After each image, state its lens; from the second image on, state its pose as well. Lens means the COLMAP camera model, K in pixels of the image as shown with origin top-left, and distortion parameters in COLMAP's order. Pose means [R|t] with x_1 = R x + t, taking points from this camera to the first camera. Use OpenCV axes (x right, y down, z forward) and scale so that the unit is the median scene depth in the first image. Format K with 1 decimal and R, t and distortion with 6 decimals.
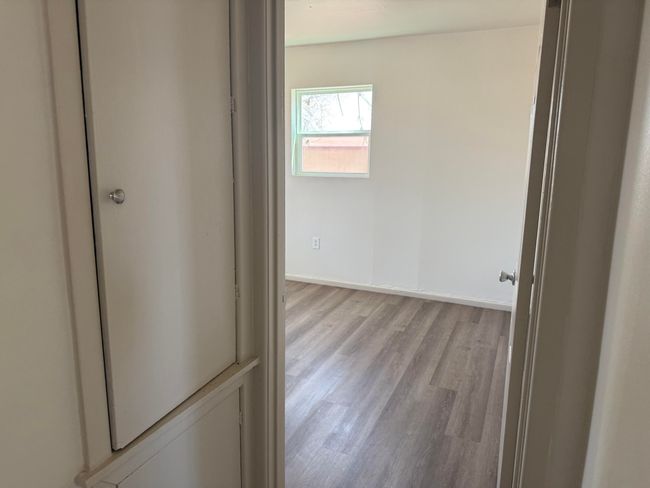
lens RADIAL K [[458.7, 0, 325.0], [0, 458.7, 244.0], [0, 0, 1]] dist [0.043635, -0.047460]
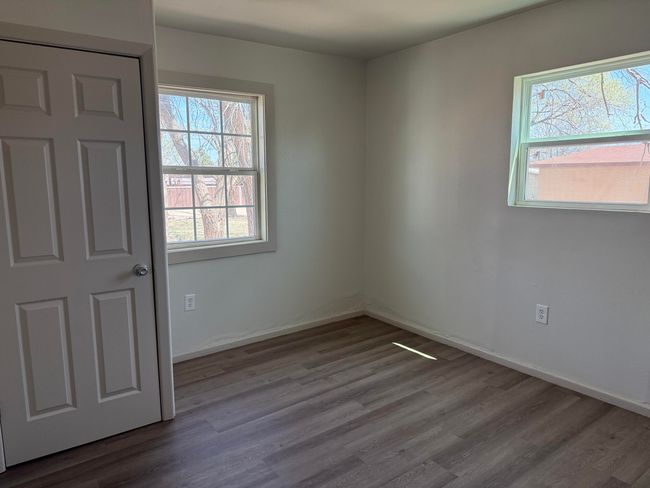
lens RADIAL K [[458.7, 0, 325.0], [0, 458.7, 244.0], [0, 0, 1]] dist [0.043635, -0.047460]
pose [[0.865620, 0.045024, -0.498674, 0.035944], [-0.062646, 0.997862, -0.018650, -0.068430], [0.496768, 0.047383, 0.866589, 0.303980]]
